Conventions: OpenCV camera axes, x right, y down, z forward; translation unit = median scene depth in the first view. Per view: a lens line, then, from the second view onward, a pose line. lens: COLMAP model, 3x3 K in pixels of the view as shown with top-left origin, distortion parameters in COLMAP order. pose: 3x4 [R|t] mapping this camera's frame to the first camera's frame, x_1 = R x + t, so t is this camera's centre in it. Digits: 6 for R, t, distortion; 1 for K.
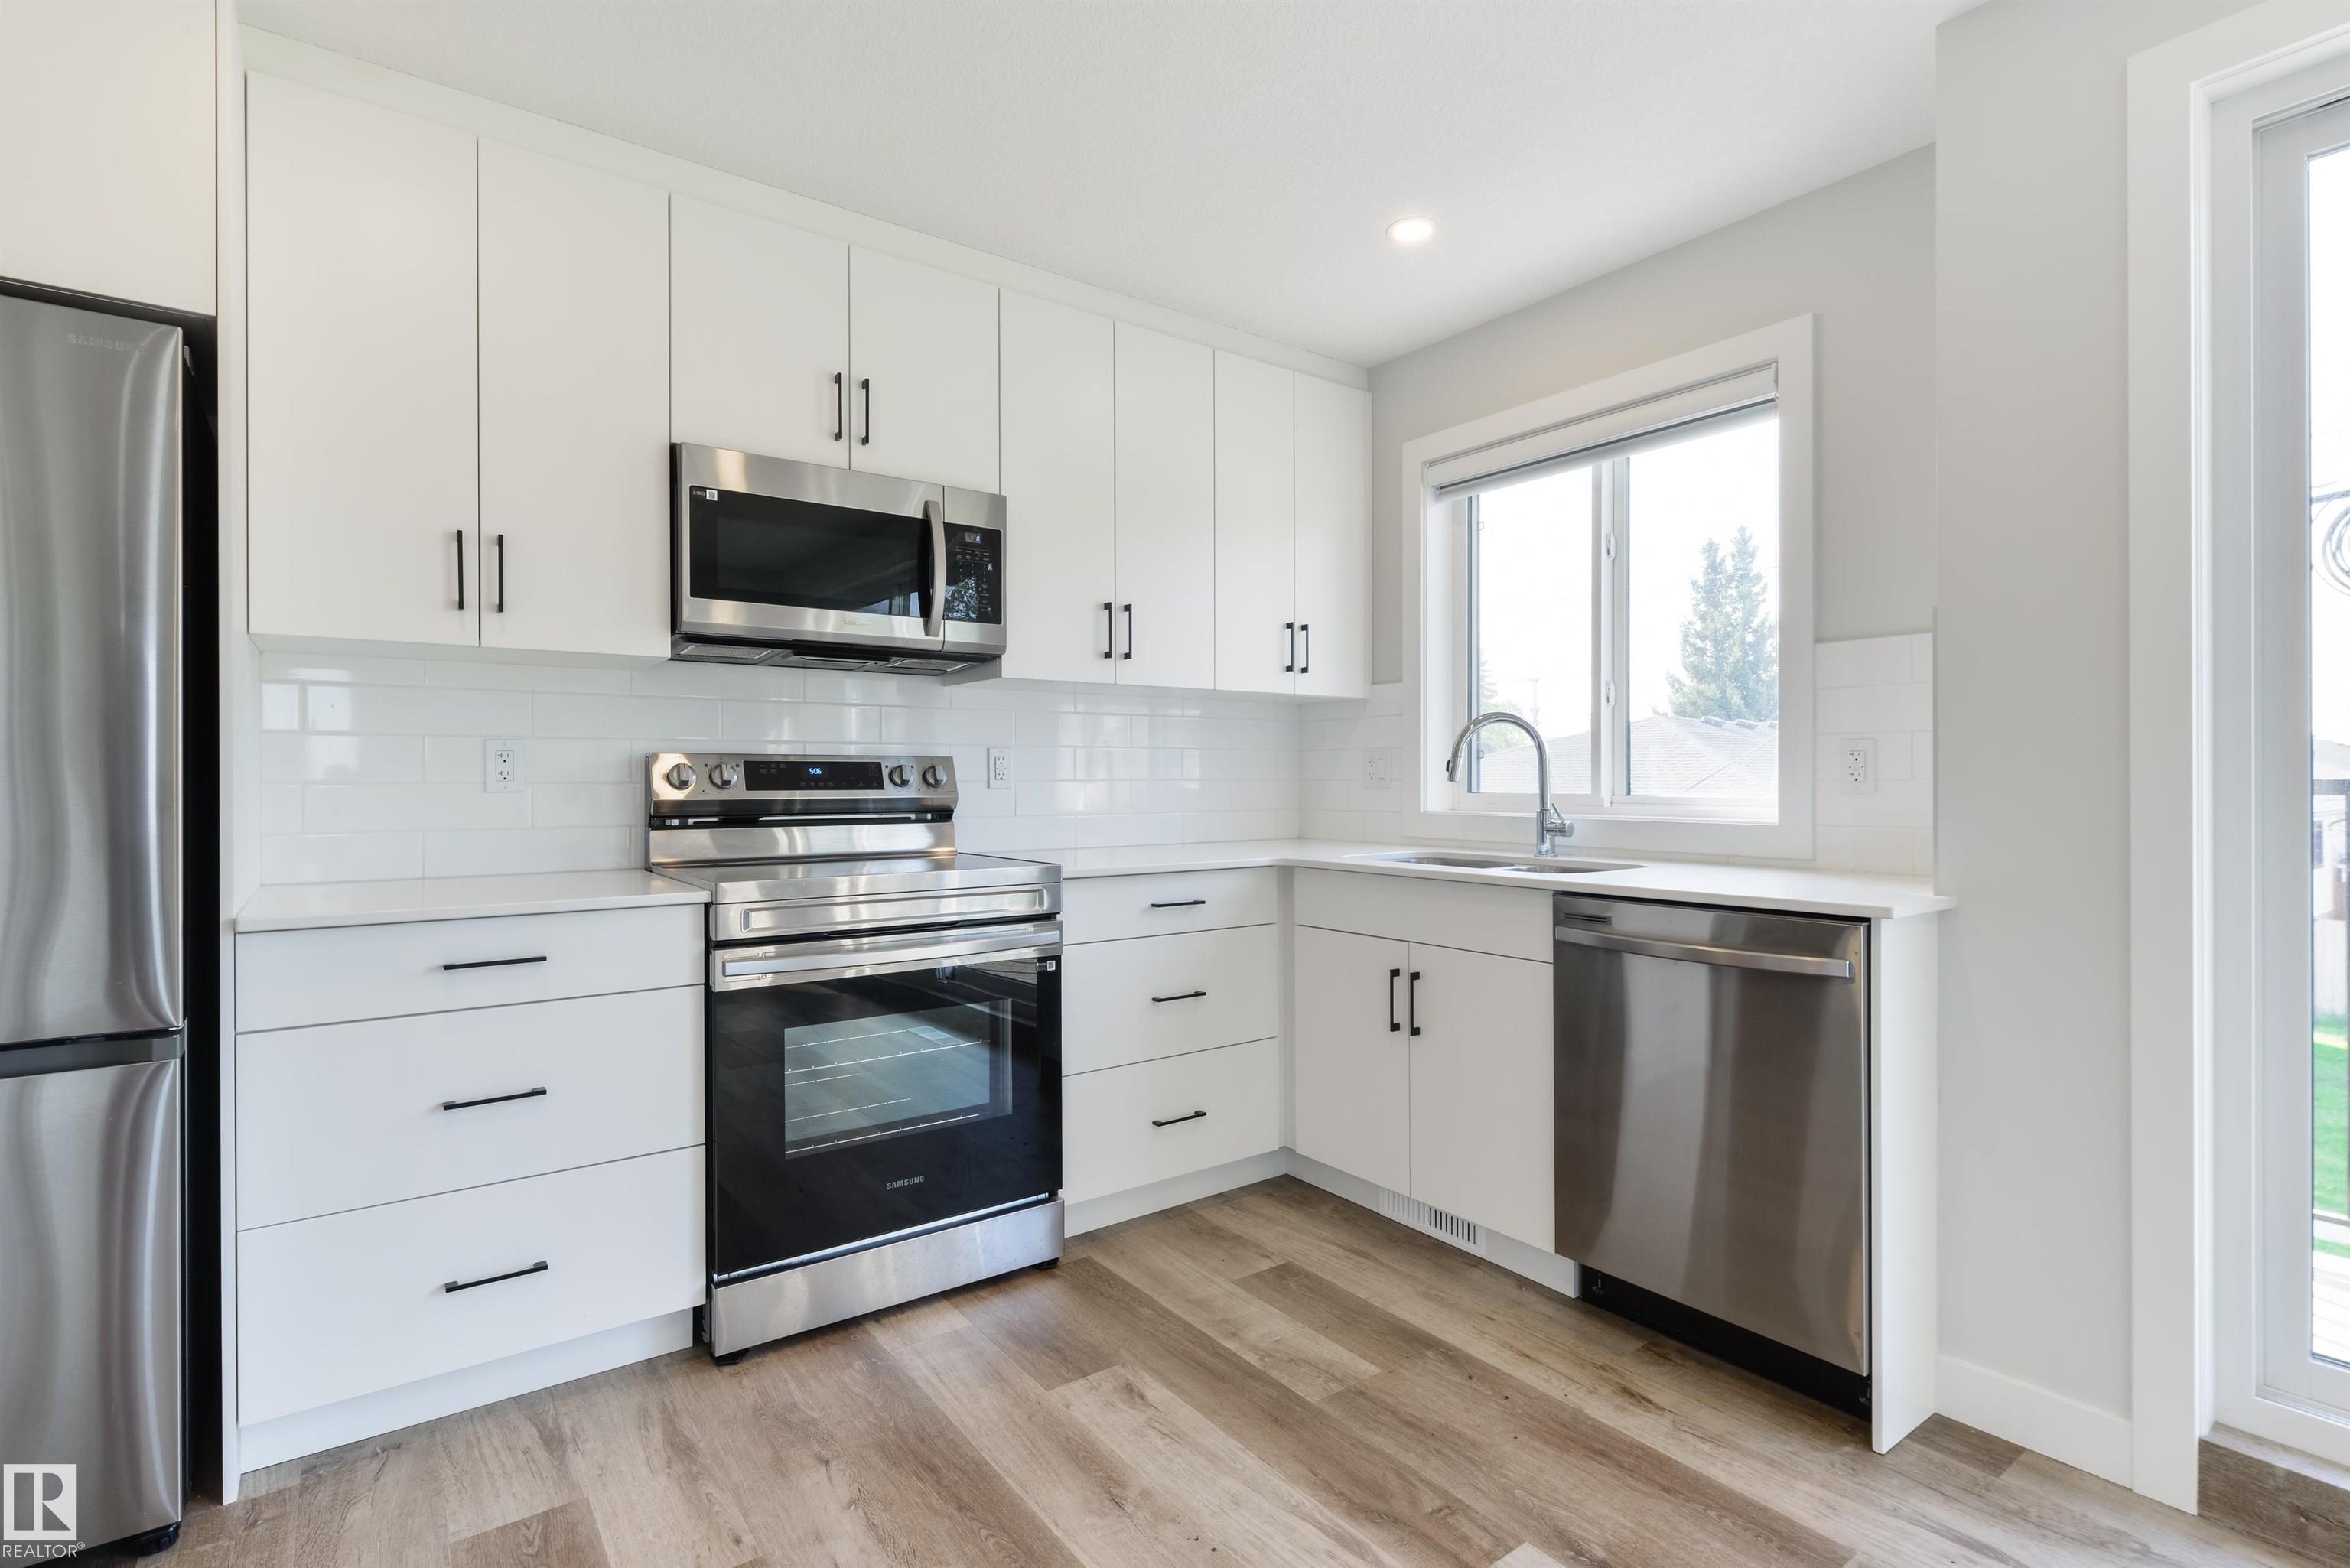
lens RADIAL K [[1111.2, 0, 1175.0], [0, 1111.2, 784.0], [0, 0, 1]] dist [0.000258, -0.000249]
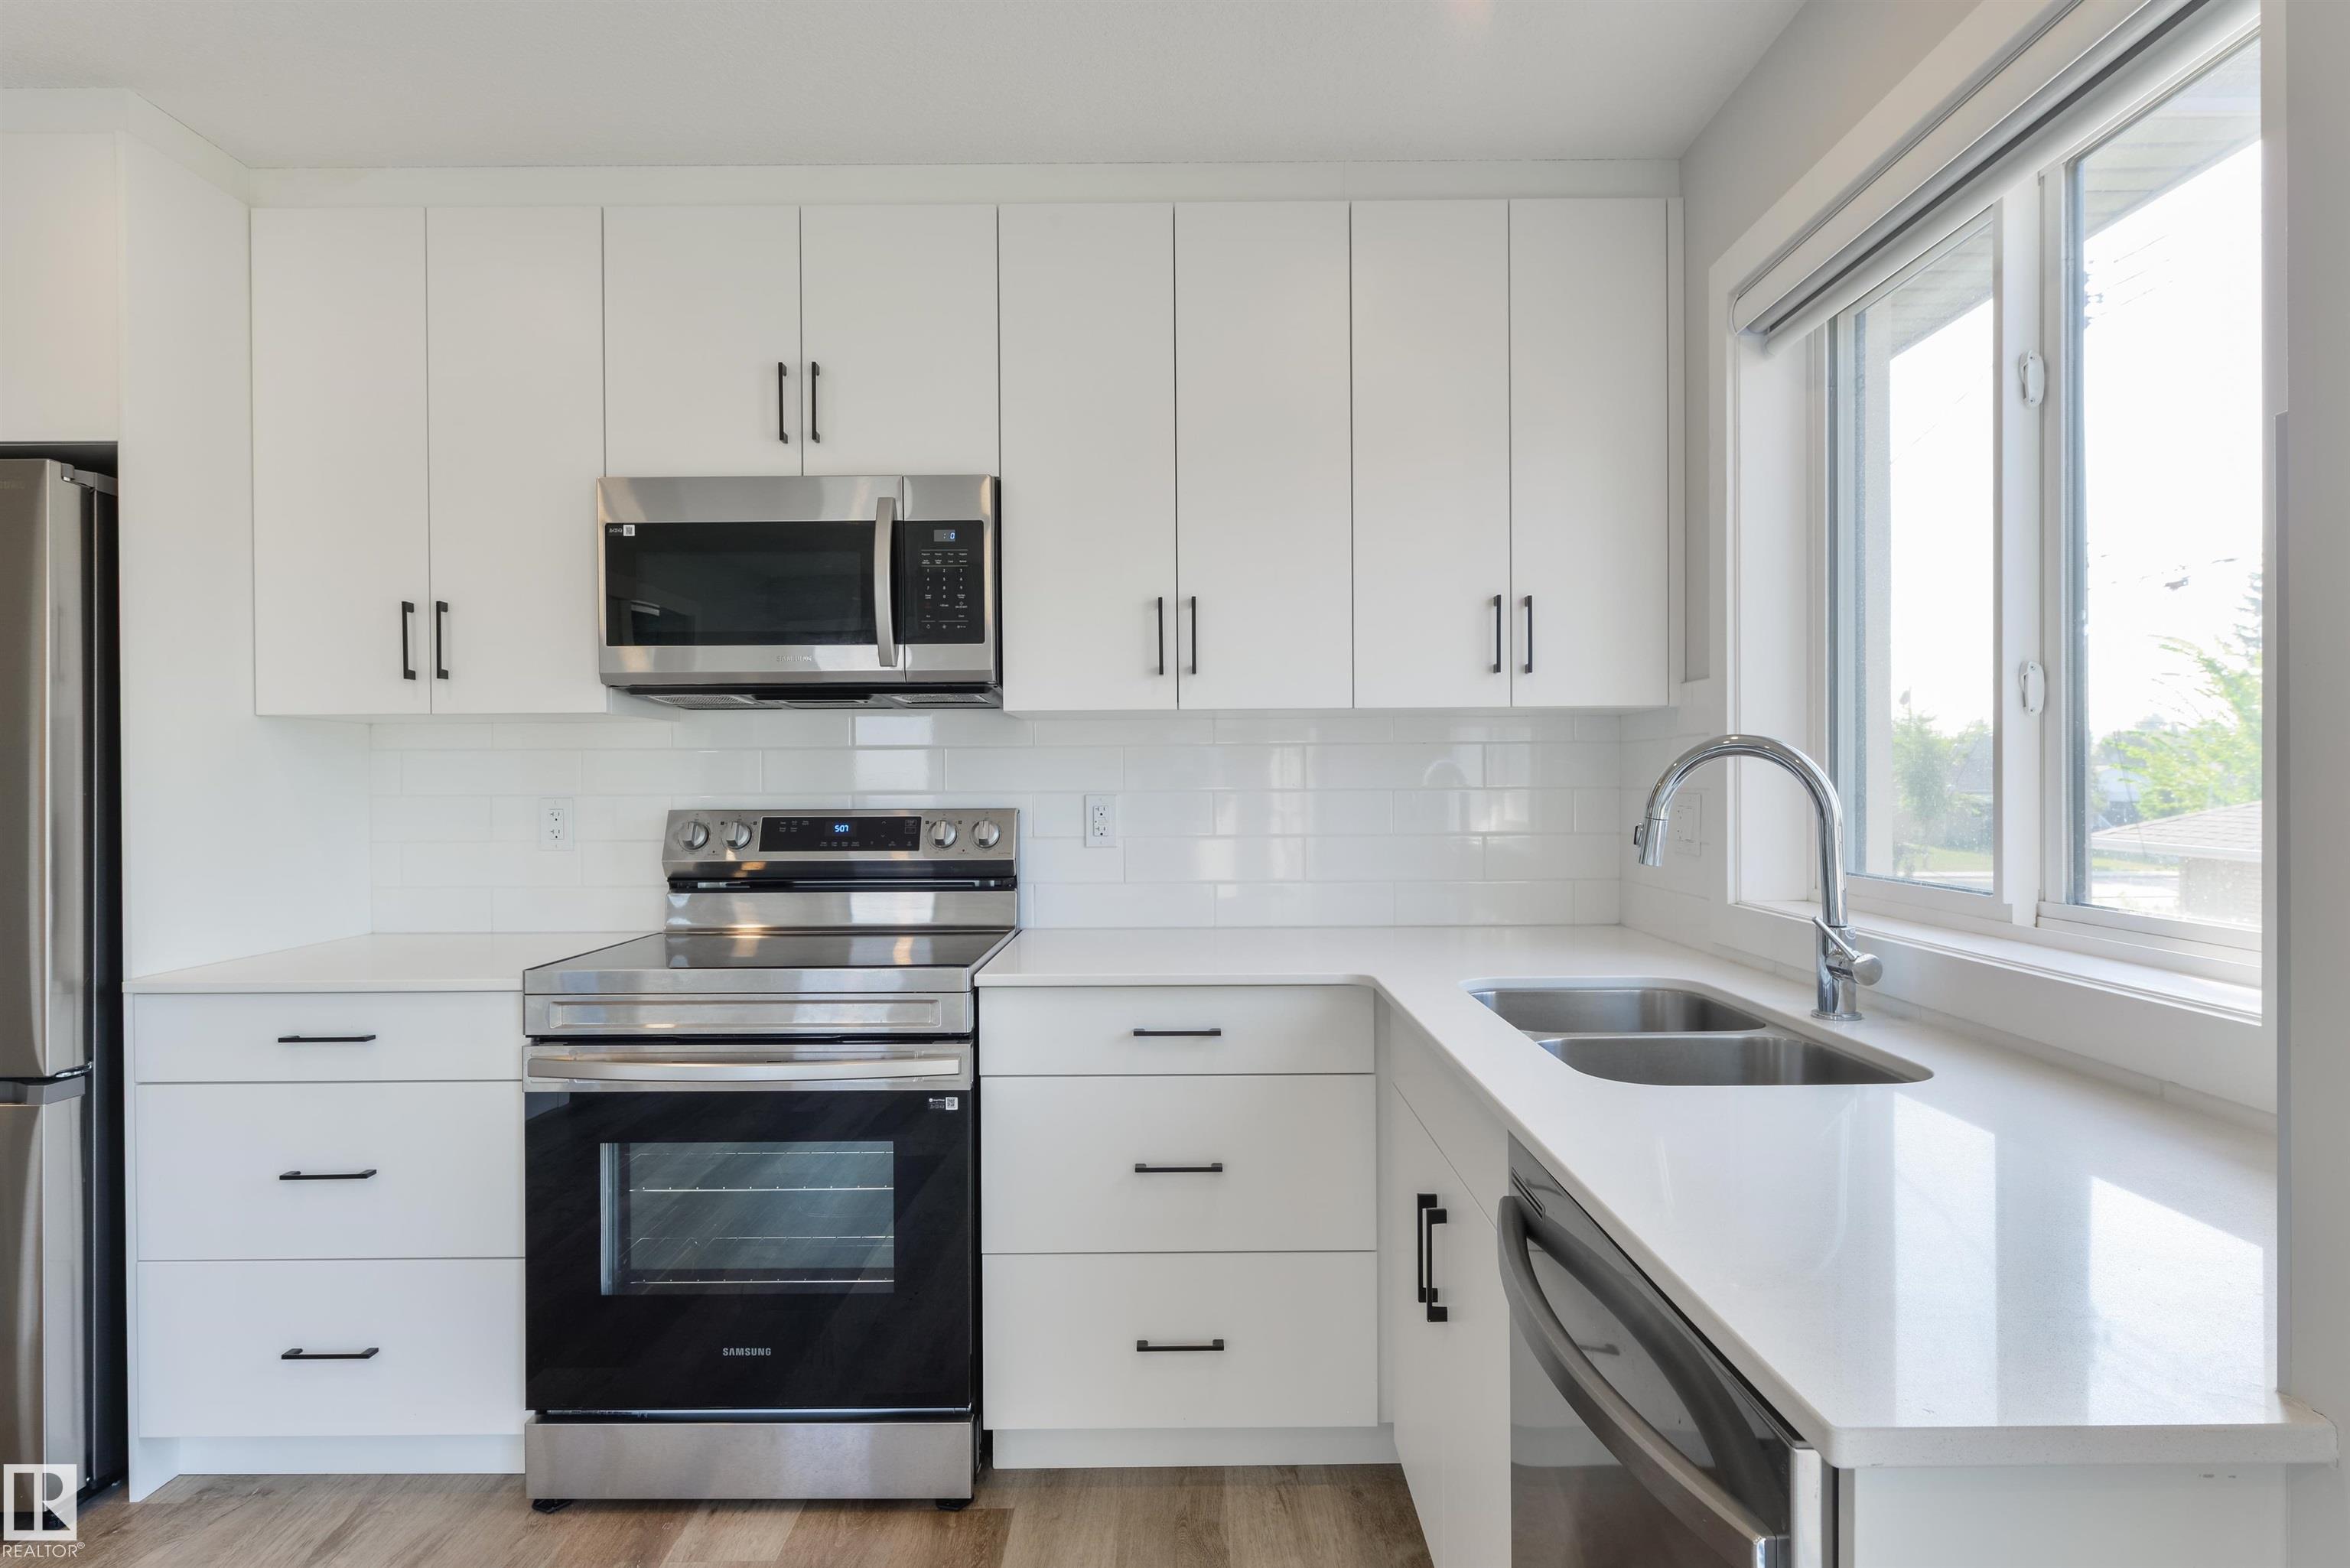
lens RADIAL K [[1218.8, 0, 1178.6], [0, 1218.8, 792.3], [0, 0, 1]] dist [-0.004067, 0.000862]
pose [[0.806595, 0.000490, -0.591104, 0.466094], [0.002585, 0.999987, 0.004357, -0.045090], [0.591099, -0.005042, 0.806584, 0.412926]]
